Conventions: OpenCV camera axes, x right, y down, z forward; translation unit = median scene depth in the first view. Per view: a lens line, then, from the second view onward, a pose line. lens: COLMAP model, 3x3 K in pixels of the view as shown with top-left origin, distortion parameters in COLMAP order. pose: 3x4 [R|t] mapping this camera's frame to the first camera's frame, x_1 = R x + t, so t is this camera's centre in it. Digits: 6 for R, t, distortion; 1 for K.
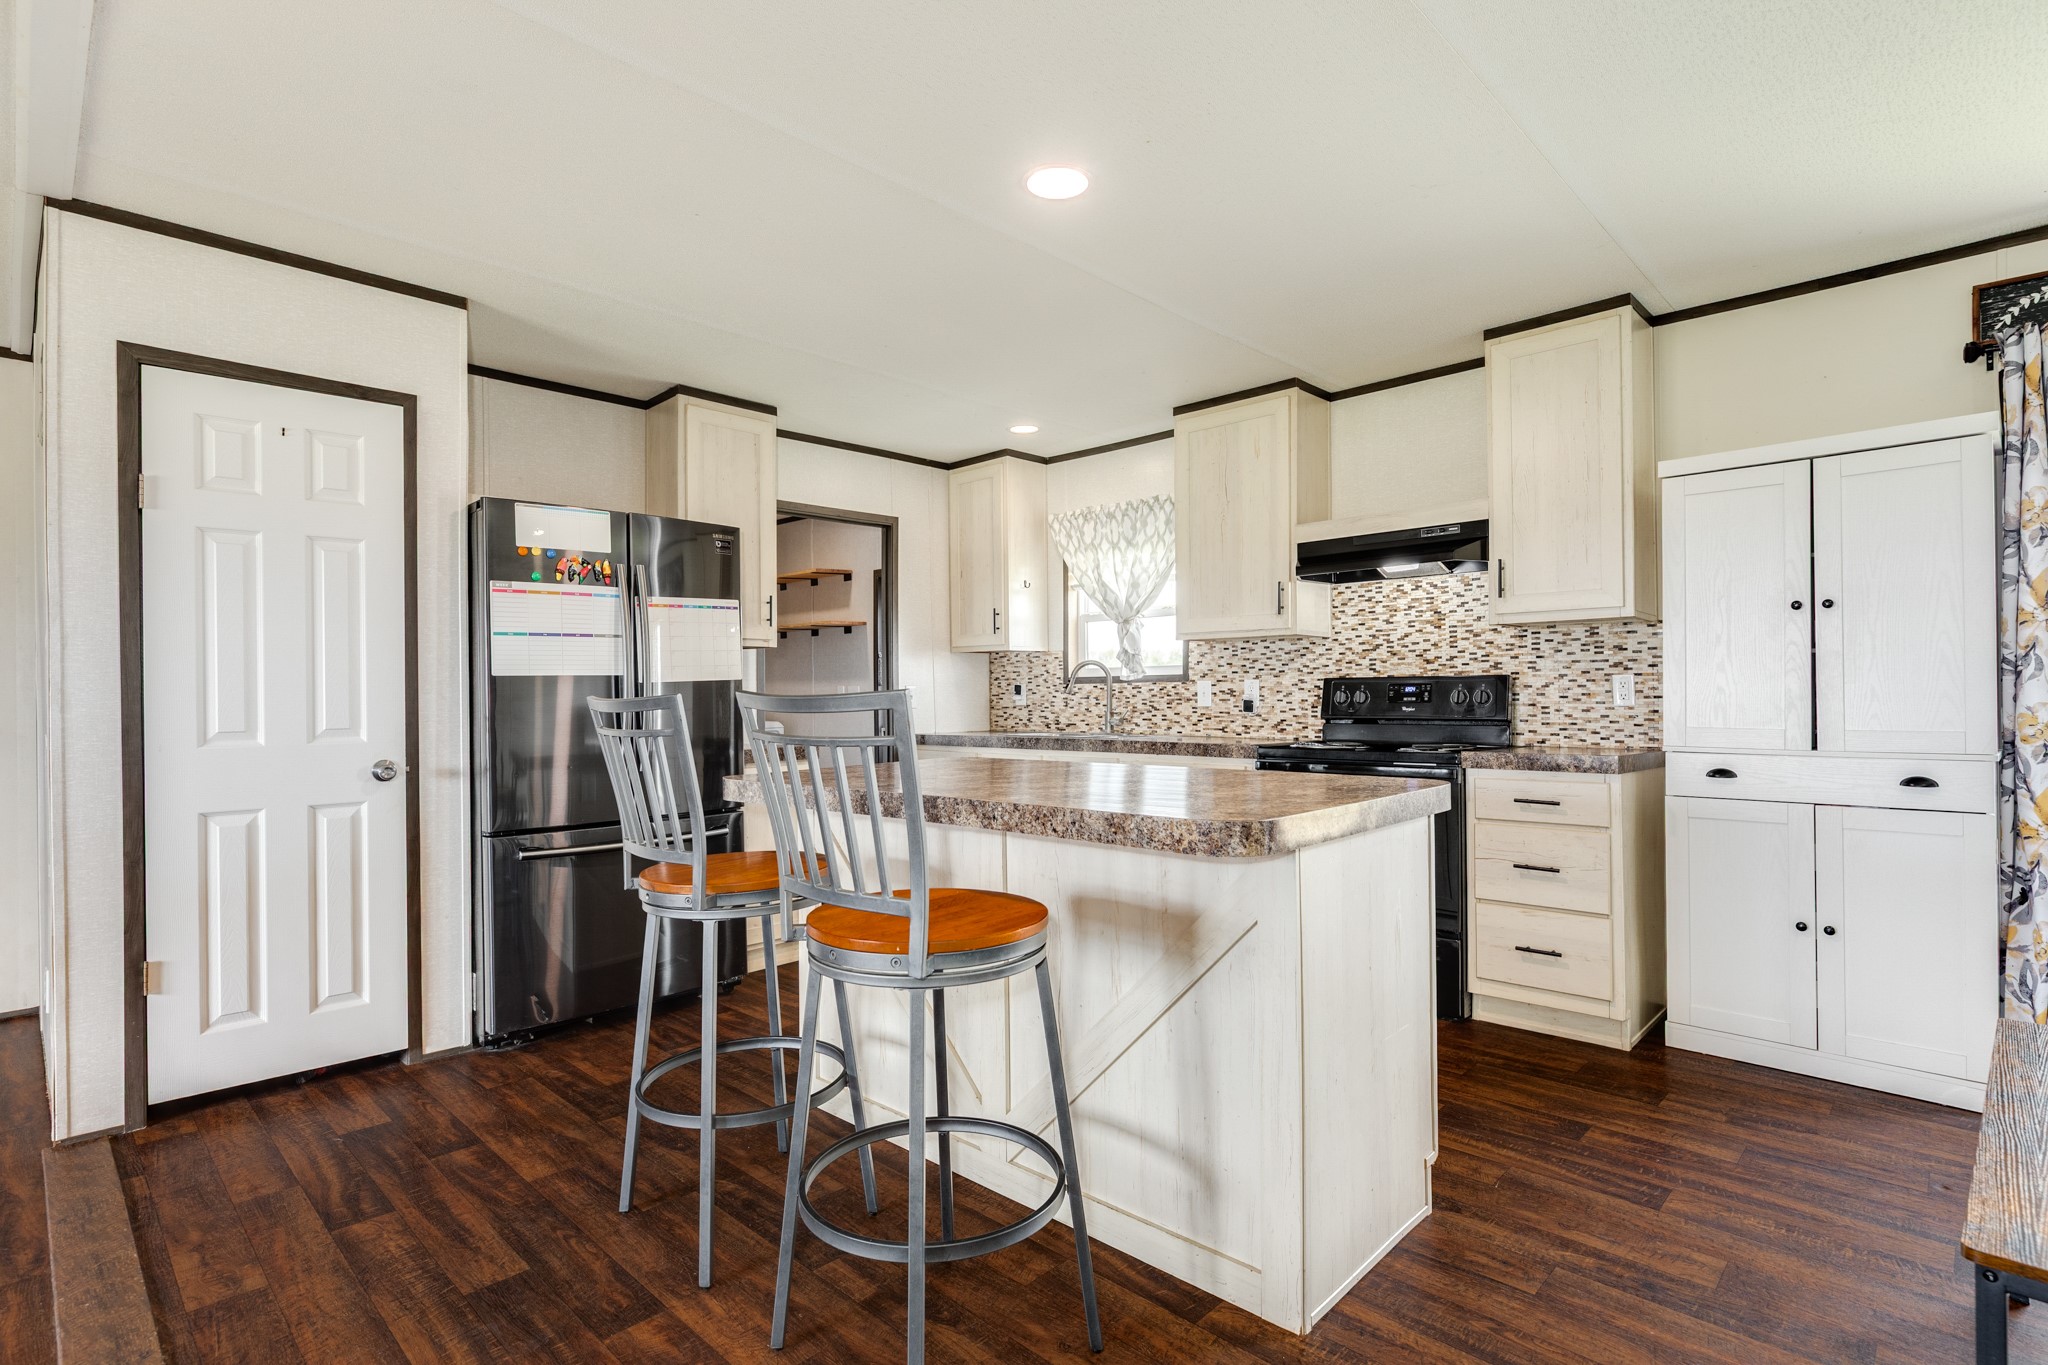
lens RADIAL K [[1023.4, 0, 993.7], [0, 1023.4, 708.7], [0, 0, 1]] dist [-0.012999, -0.000323]
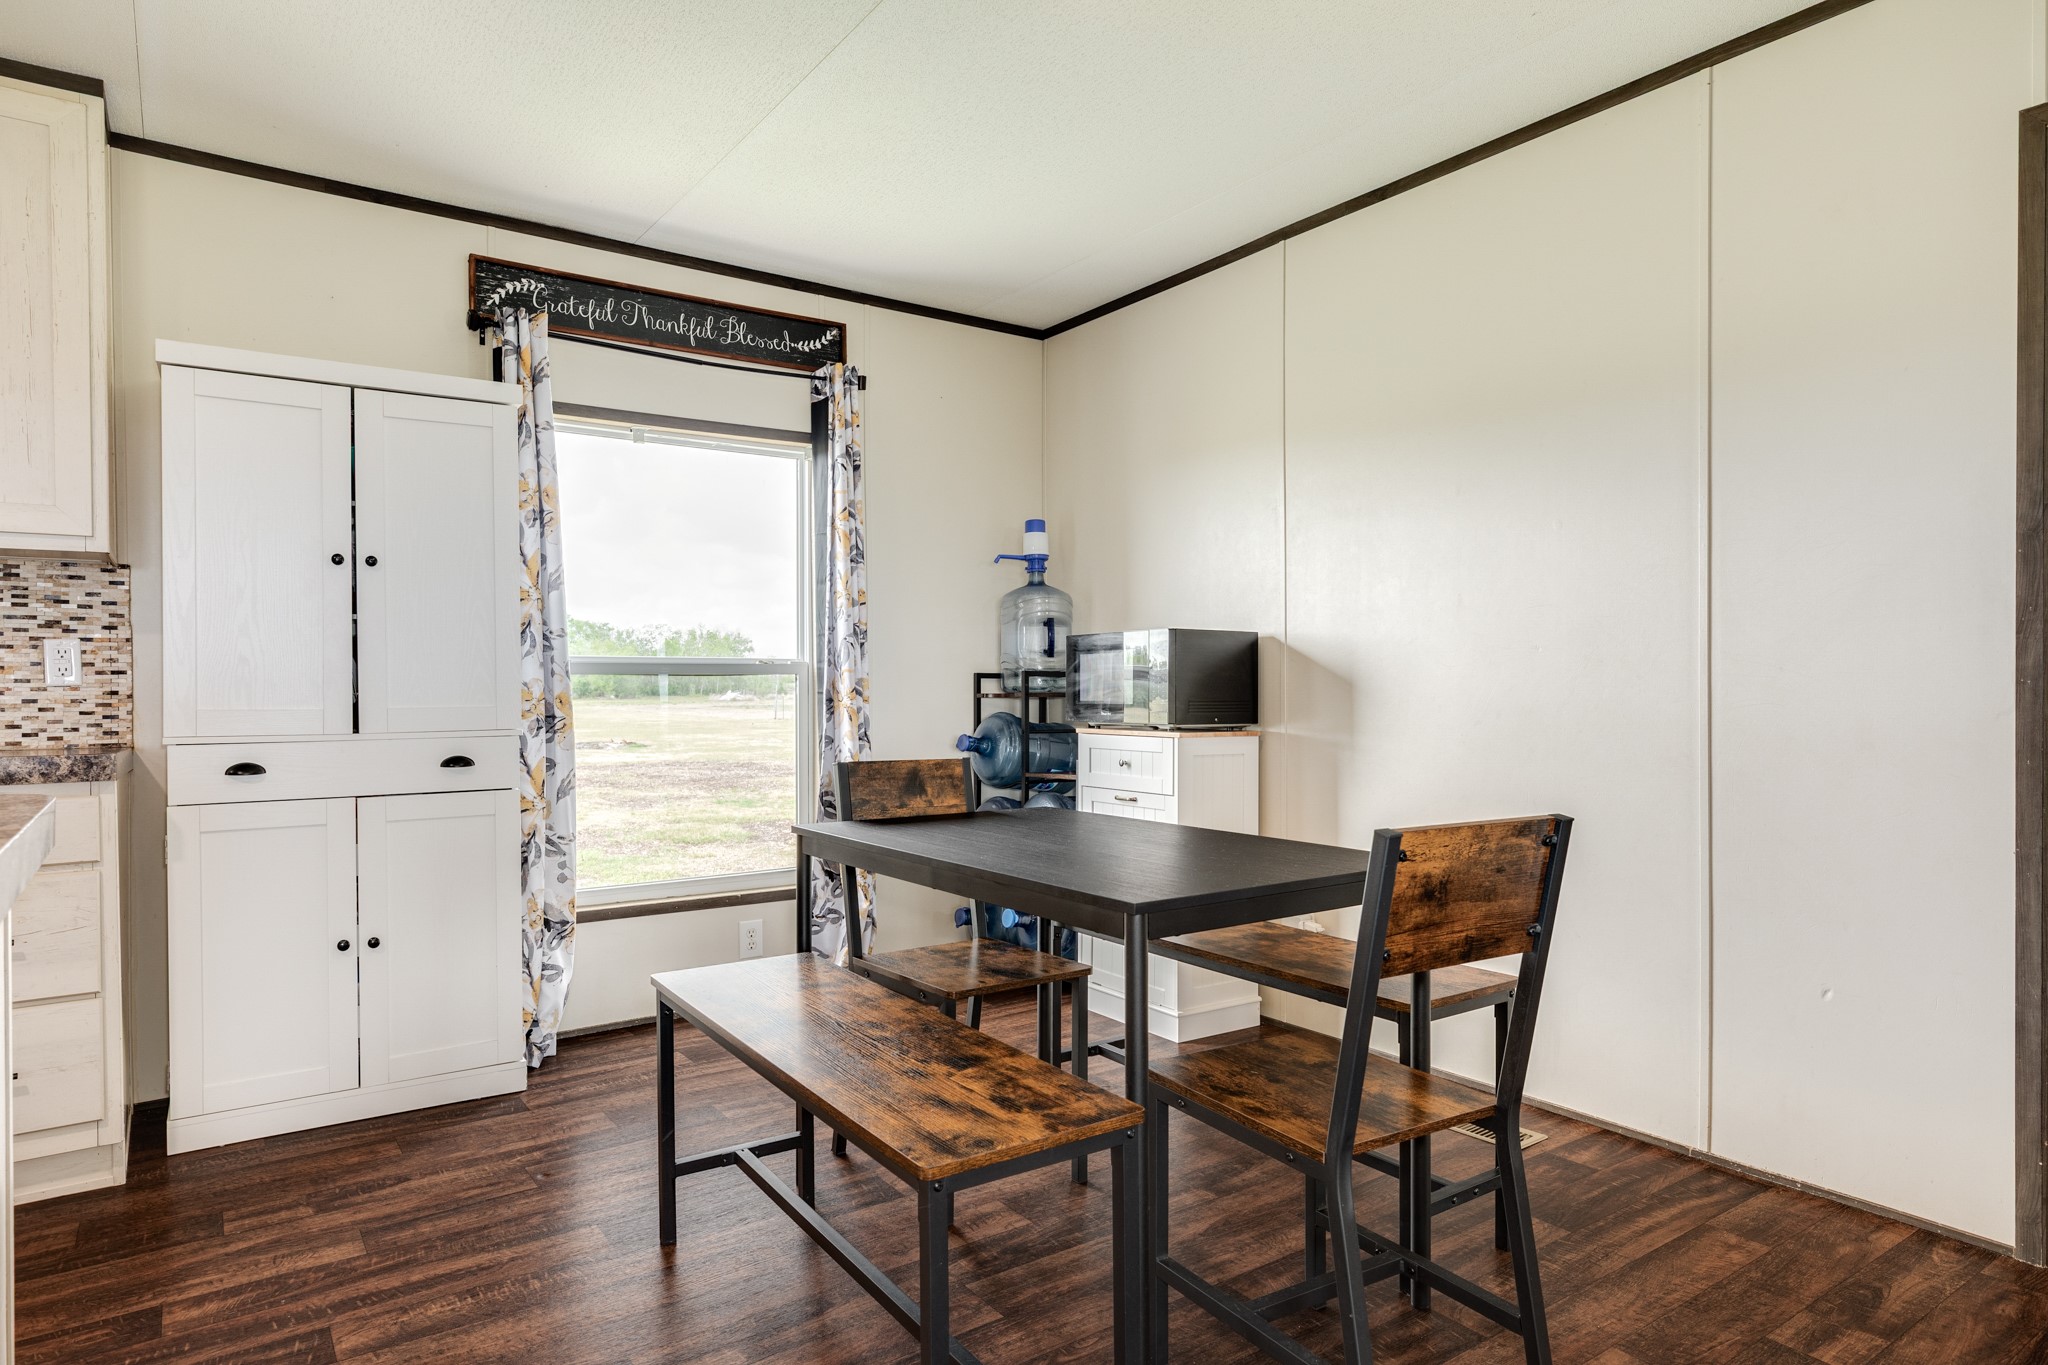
lens RADIAL K [[1180.3, 0, 1066.7], [0, 1180.3, 701.5], [0, 0, 1]] dist [0.007484, -0.002511]
pose [[0.144748, -0.005676, 0.989452, -0.072847], [0.019792, 0.999800, 0.002840, 0.020743], [-0.989271, 0.019173, 0.144832, 0.241526]]
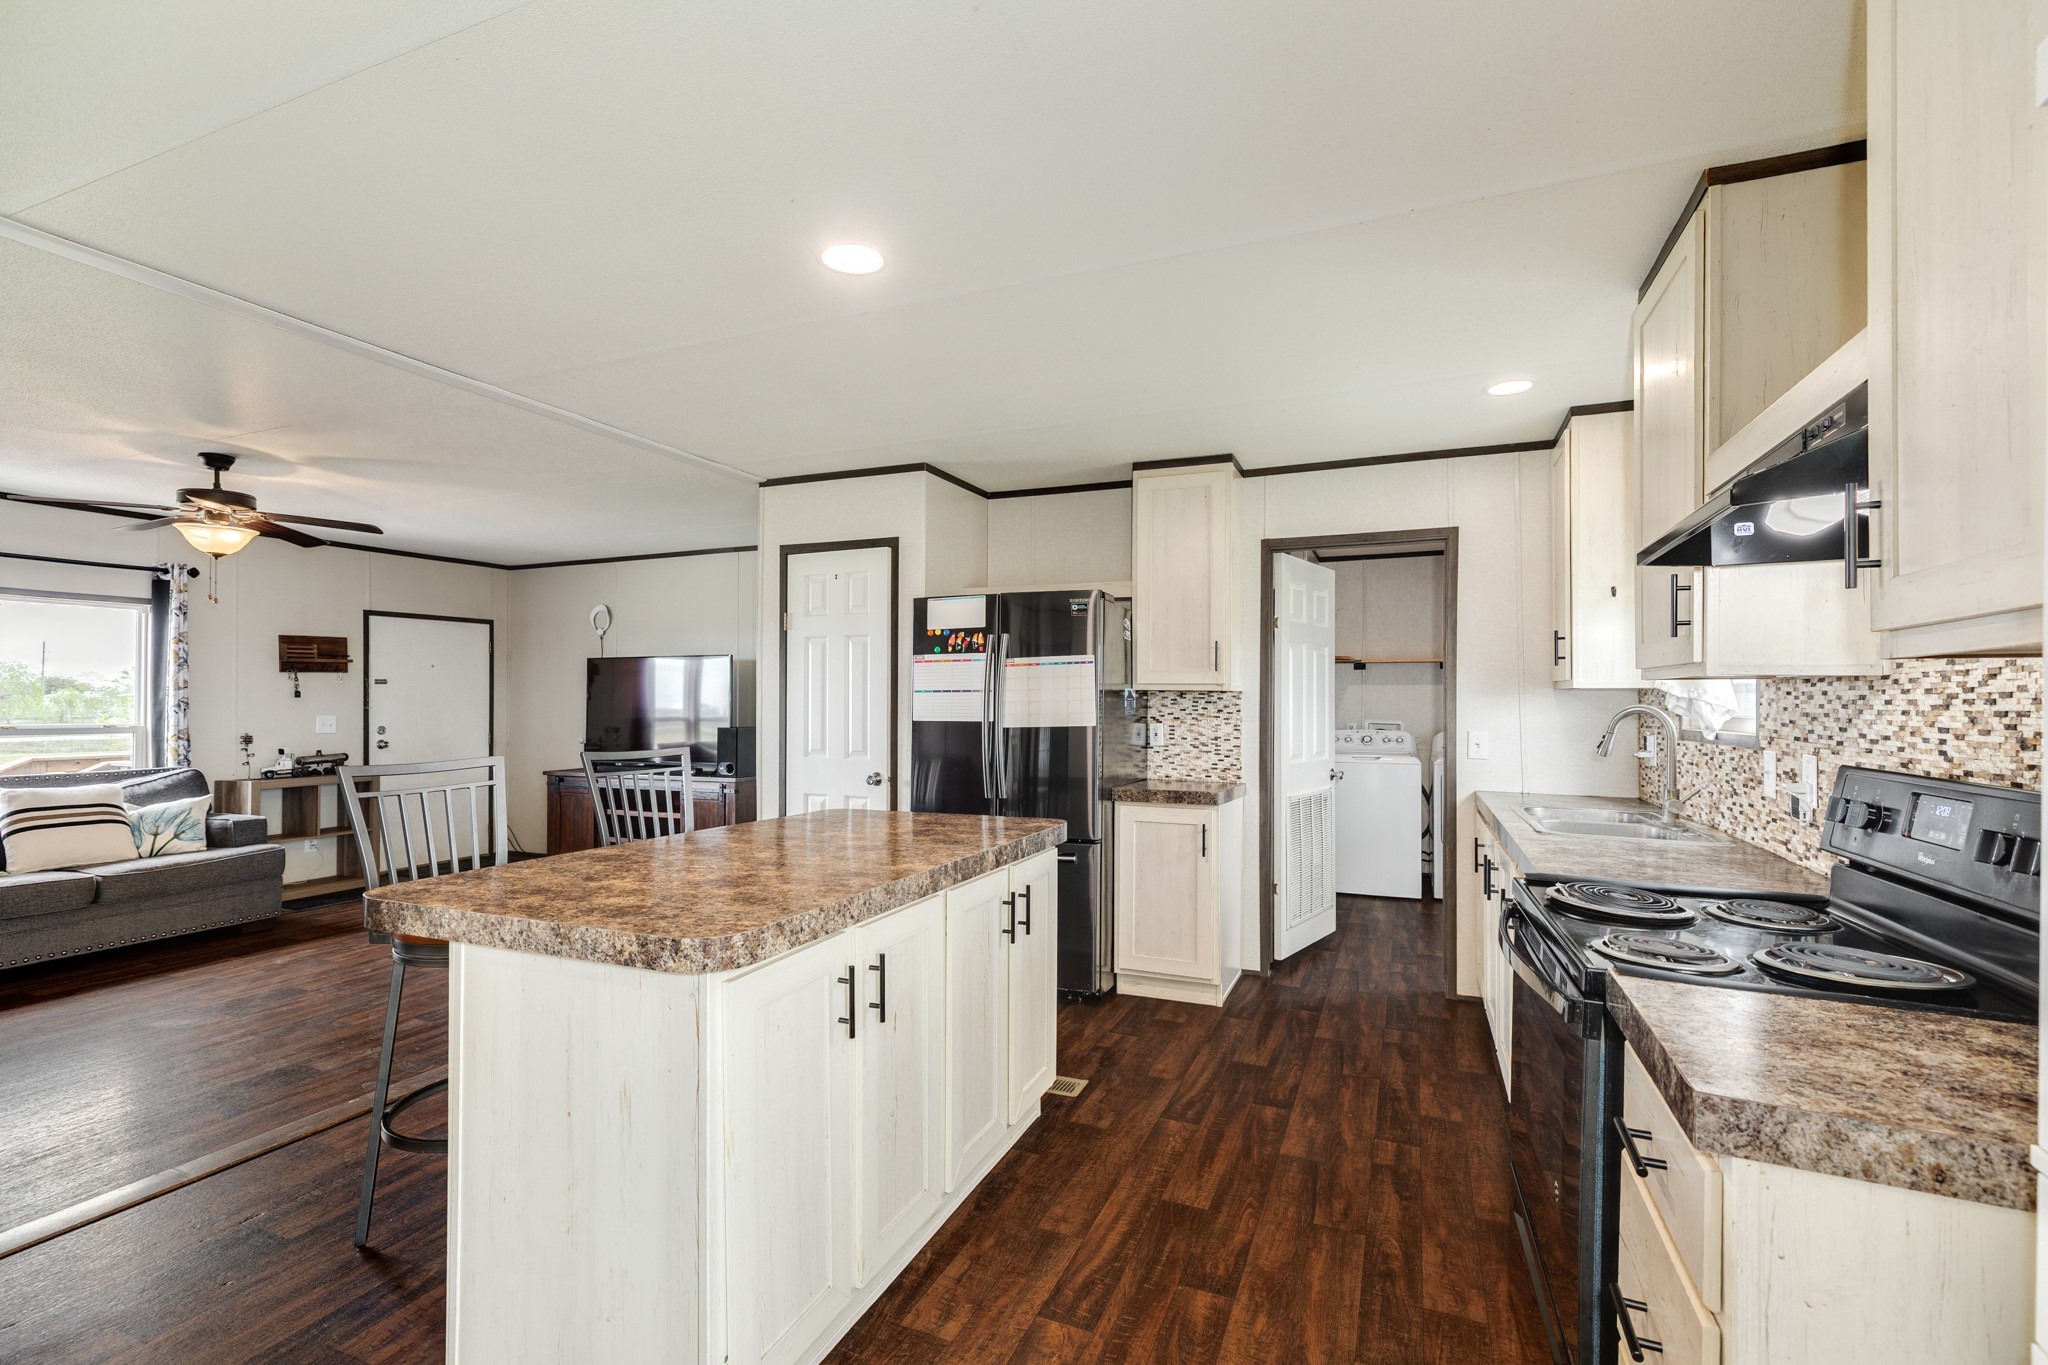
lens RADIAL K [[914.9, 0, 1031.3], [0, 914.9, 684.8], [0, 0, 1]] dist [0.008216, -0.000253]
pose [[0.388716, -0.004436, -0.921347, 0.752033], [-0.020364, 0.999703, -0.013405, -0.070737], [0.921133, 0.023973, 0.388510, 0.659368]]
